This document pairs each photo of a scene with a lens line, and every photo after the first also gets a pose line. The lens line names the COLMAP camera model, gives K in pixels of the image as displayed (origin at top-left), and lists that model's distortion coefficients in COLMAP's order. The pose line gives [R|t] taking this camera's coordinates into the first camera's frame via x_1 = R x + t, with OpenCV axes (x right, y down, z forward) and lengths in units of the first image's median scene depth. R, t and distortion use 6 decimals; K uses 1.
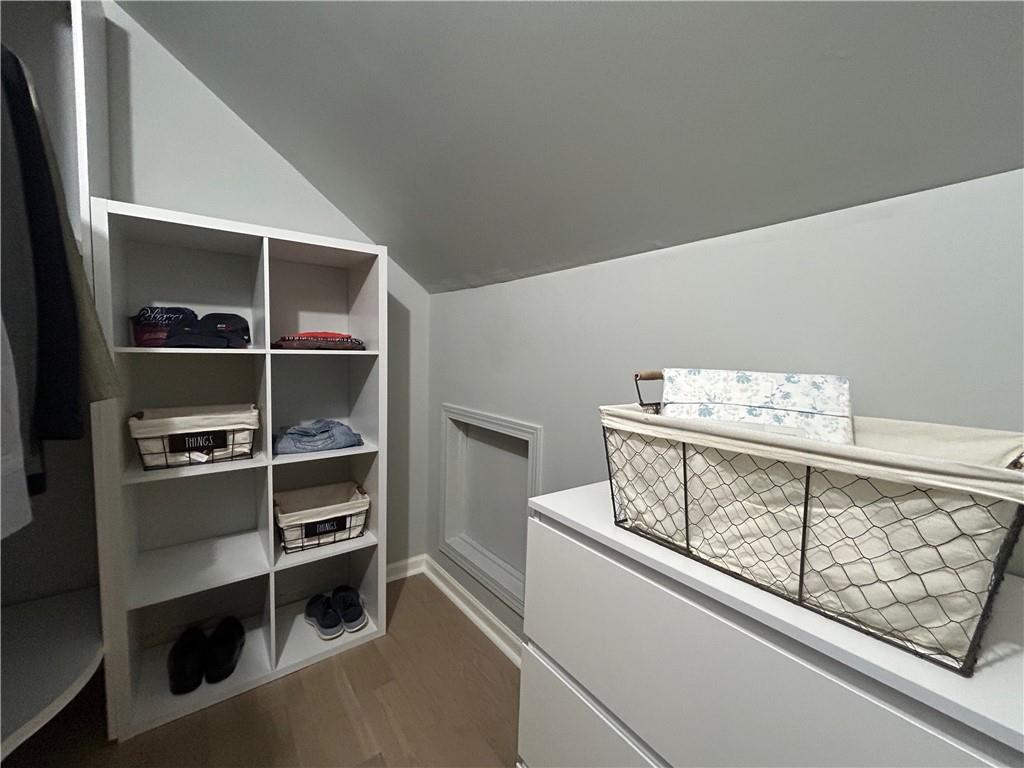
lens RADIAL K [[415.9, 0, 516.9], [0, 415.9, 384.9], [0, 0, 1]] dist [-0.000591, 0.001060]
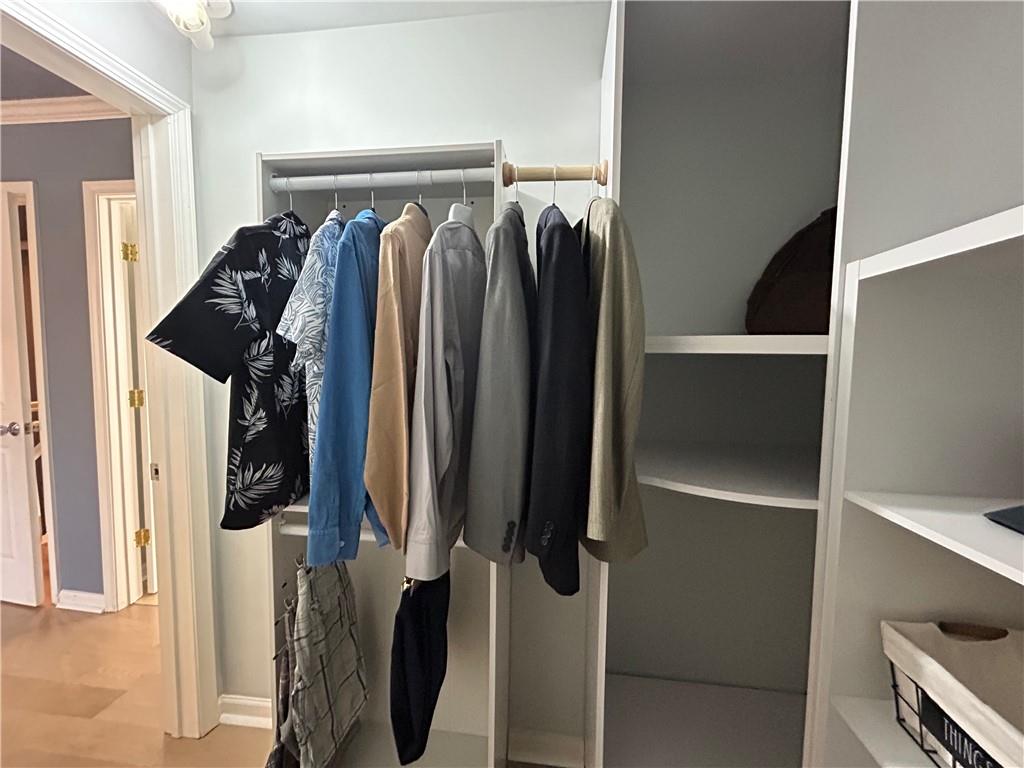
lens RADIAL K [[415.9, 0, 511.0], [0, 415.9, 385.9], [0, 0, 1]] dist [-0.000591, 0.001060]
pose [[-0.707589, 0.014848, -0.706468, -0.144390], [-0.086210, 0.990497, 0.107164, -0.236052], [0.701345, 0.136733, -0.699585, 0.922687]]
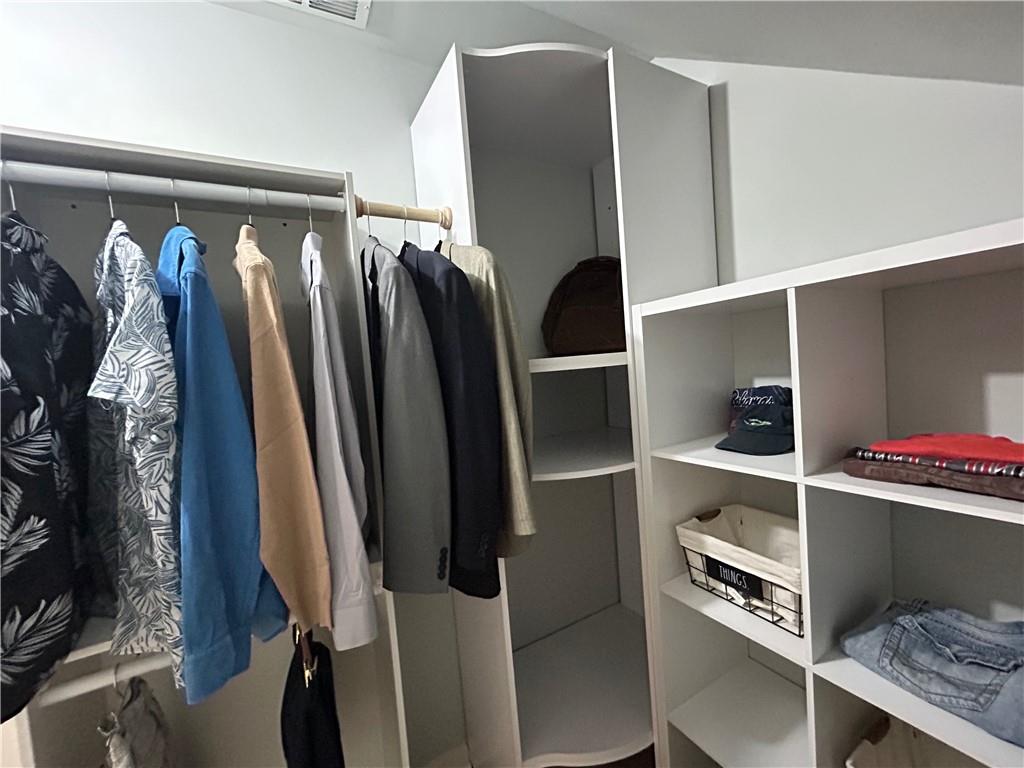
lens RADIAL K [[415.9, 0, 512.0], [0, 415.9, 387.7], [0, 0, 1]] dist [-0.000591, 0.001060]
pose [[-0.147178, 0.044330, -0.988116, 0.034158], [0.002480, 0.999009, 0.044449, -0.245968], [0.989107, 0.004091, -0.147142, 0.711162]]
